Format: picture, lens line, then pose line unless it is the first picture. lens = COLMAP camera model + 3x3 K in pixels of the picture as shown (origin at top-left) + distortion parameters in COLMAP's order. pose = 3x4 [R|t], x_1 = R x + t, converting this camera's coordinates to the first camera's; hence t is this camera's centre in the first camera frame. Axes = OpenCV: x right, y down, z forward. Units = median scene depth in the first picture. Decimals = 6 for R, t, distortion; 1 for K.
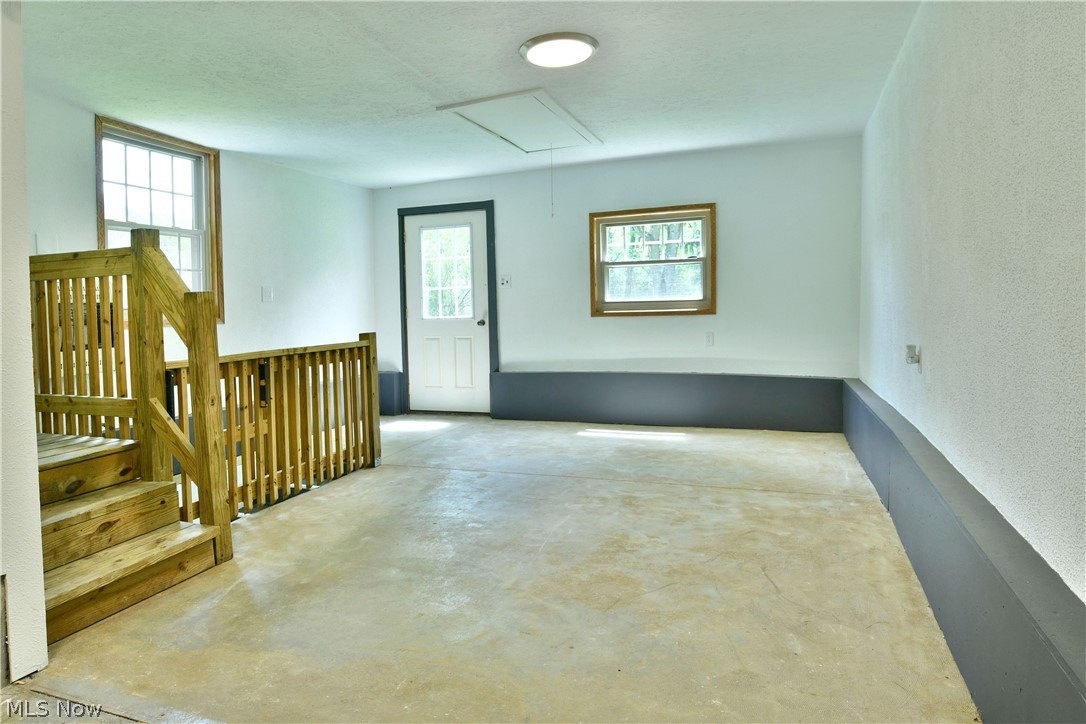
lens RADIAL K [[714.7, 0, 541.5], [0, 714.7, 378.7], [0, 0, 1]] dist [-0.018307, -0.005485]
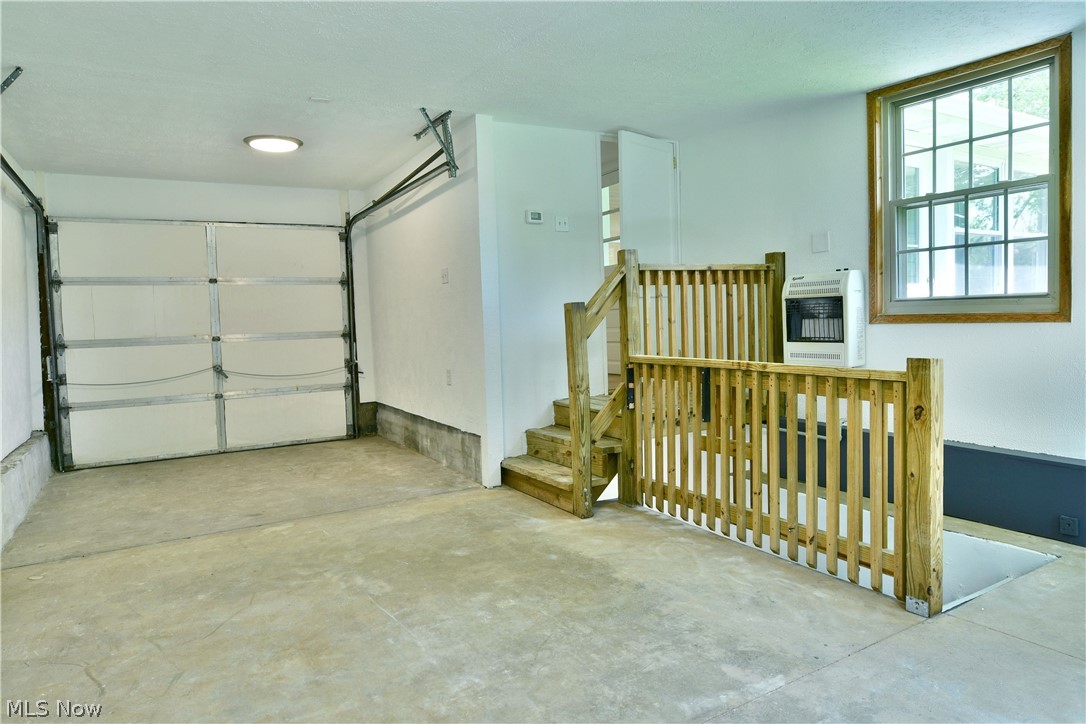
lens RADIAL K [[714.7, 0, 541.5], [0, 714.7, 378.7], [0, 0, 1]] dist [-0.018307, -0.005485]
pose [[-0.675578, 0.118662, -0.727677, 0.527192], [-0.024047, 0.982892, 0.182605, -0.228657], [0.736896, 0.140862, -0.661167, 1.883002]]
